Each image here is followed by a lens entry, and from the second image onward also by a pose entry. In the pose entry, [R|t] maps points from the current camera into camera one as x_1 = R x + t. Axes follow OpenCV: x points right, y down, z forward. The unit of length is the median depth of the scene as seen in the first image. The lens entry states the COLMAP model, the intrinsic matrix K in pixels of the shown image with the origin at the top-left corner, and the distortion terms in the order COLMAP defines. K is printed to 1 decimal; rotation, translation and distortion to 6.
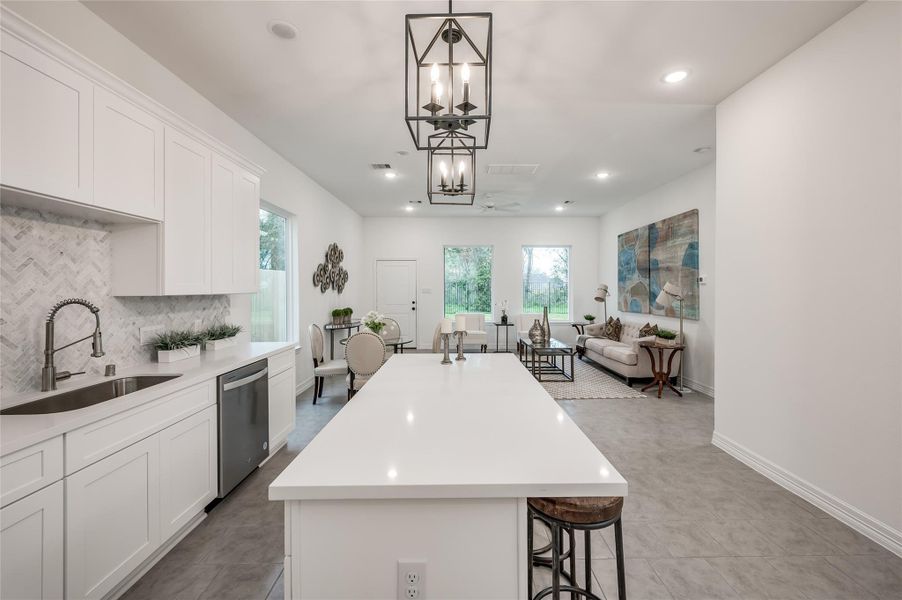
lens RADIAL K [[373.1, 0, 457.5], [0, 373.1, 288.8], [0, 0, 1]] dist [-0.000369, -0.000126]
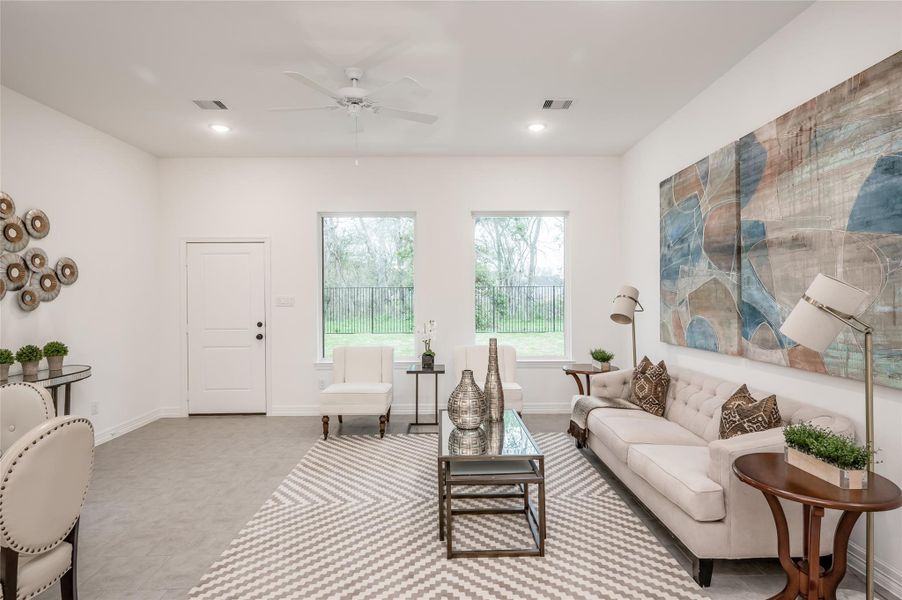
lens RADIAL K [[473.9, 0, 448.7], [0, 473.9, 294.9], [0, 0, 1]] dist [-0.001552, -0.000662]
pose [[0.999982, -0.005930, -0.001133, 0.238382], [0.005927, 0.999979, -0.002524, -0.001661], [0.001148, 0.002518, 0.999996, 0.585564]]
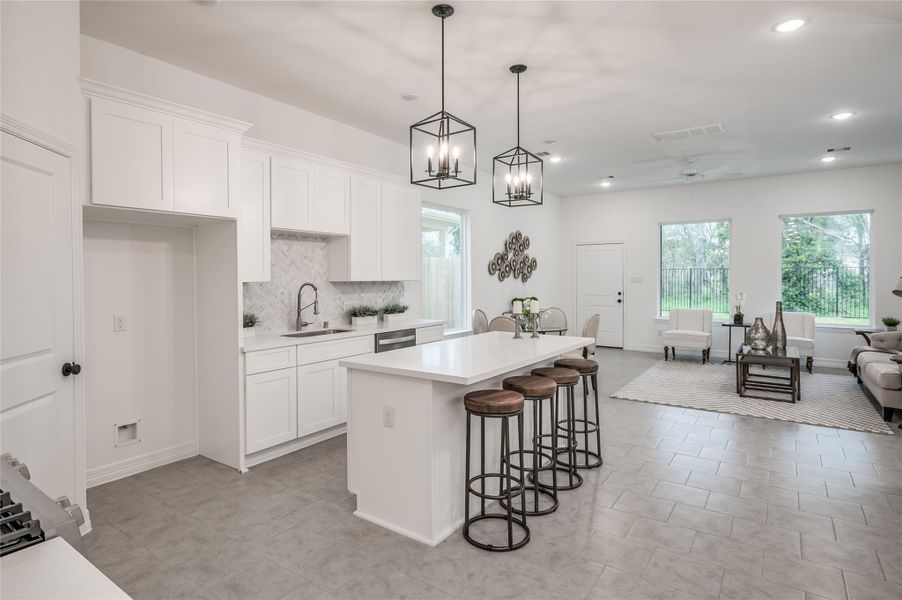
lens RADIAL K [[485.3, 0, 438.7], [0, 485.3, 280.8], [0, 0, 1]] dist [0.000091, -0.000626]
pose [[0.806719, 0.004095, -0.590921, 0.332271], [-0.000100, 0.999977, 0.006794, 0.001162], [0.590935, -0.005422, 0.806701, -0.201876]]
